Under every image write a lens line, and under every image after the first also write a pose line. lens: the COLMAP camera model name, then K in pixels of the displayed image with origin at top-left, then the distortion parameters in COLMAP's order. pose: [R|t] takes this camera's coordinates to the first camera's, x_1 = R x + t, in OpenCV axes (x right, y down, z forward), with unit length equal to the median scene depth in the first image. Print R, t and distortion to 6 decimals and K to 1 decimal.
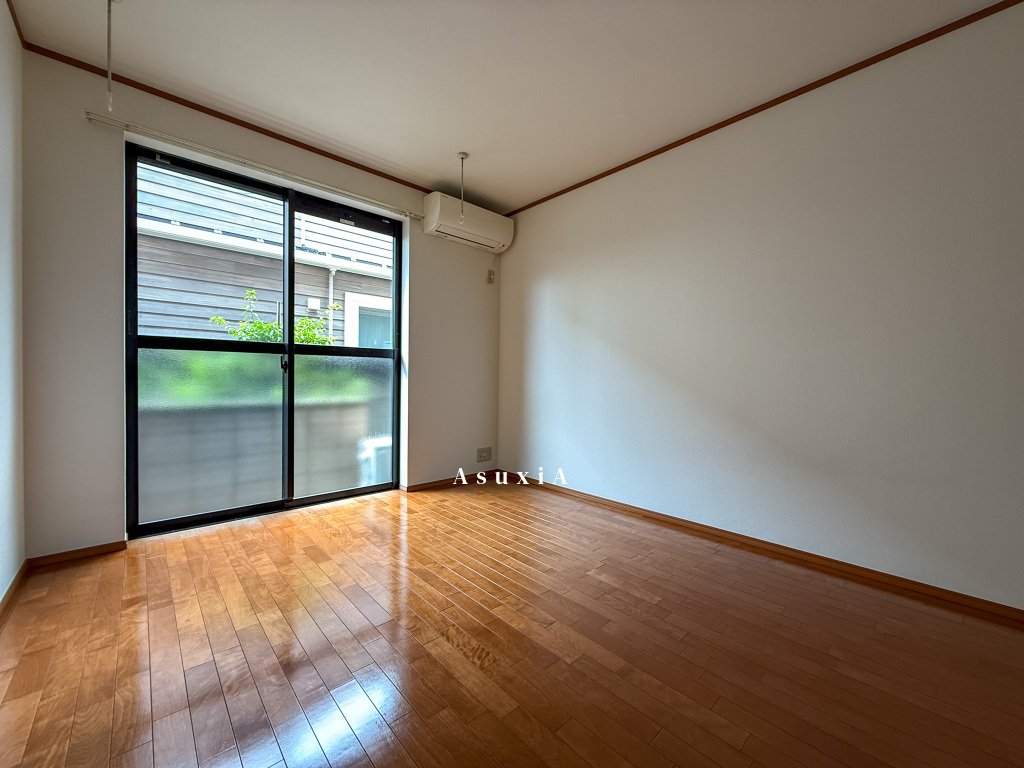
lens RADIAL K [[408.1, 0, 512.0], [0, 408.1, 384.0], [0, 0, 1]] dist [0.000862, 0.000153]
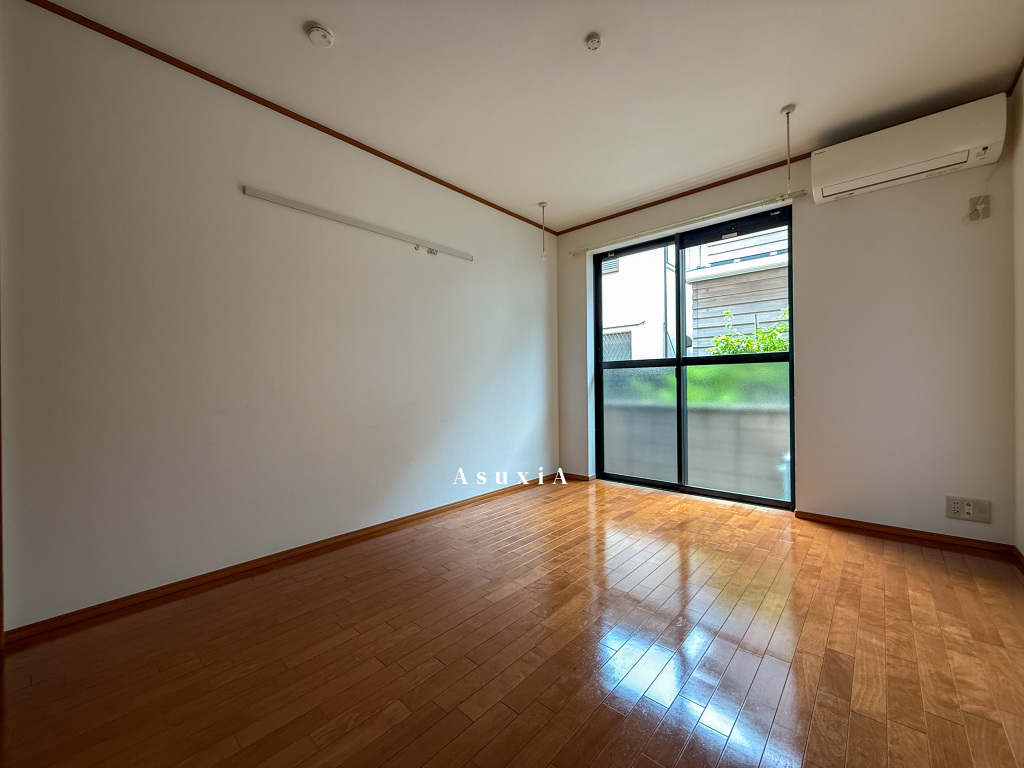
lens RADIAL K [[408.1, 0, 512.0], [0, 408.1, 384.0], [0, 0, 1]] dist [0.000862, 0.000153]
pose [[0.089117, -0.013322, -0.995932, 0.627856], [-0.002874, 0.999903, -0.013633, -0.000824], [0.996017, 0.004077, 0.089070, 0.378972]]
